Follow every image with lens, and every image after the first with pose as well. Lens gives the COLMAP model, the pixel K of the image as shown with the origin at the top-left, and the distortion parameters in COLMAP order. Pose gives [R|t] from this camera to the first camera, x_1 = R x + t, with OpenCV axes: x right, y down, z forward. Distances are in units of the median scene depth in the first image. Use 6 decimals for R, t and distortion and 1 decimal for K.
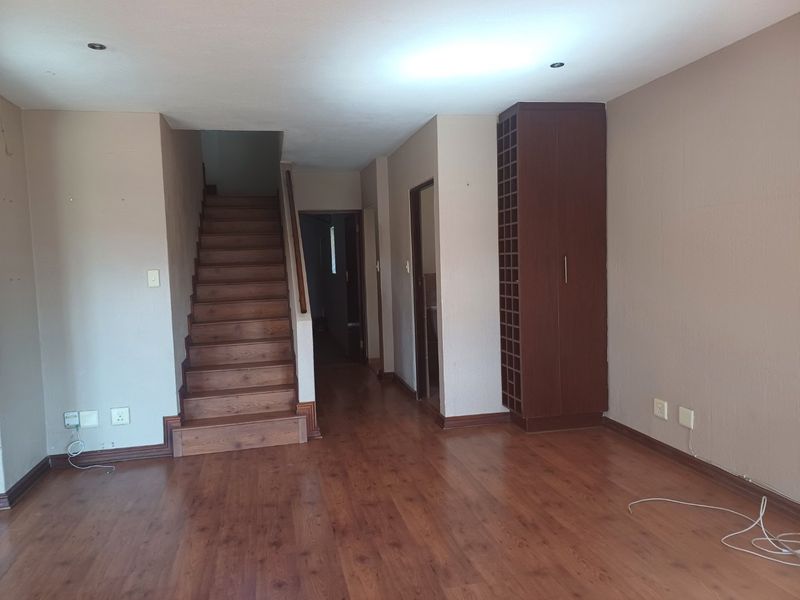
lens RADIAL K [[585.9, 0, 400.0], [0, 585.9, 300.0], [0, 0, 1]] dist [0.080399, -0.083467]
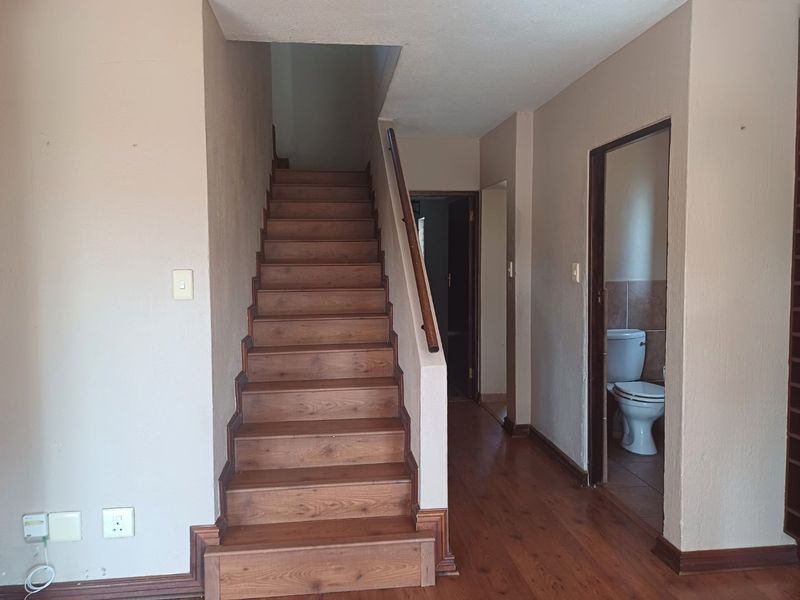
lens RADIAL K [[583.4, 0, 397.9], [0, 583.4, 292.4], [0, 0, 1]] dist [0.076102, -0.070366]
pose [[0.994103, 0.034381, -0.102846, -0.132684], [-0.035270, 0.999354, -0.006837, -0.028462], [0.102544, 0.010424, 0.994674, 0.400555]]
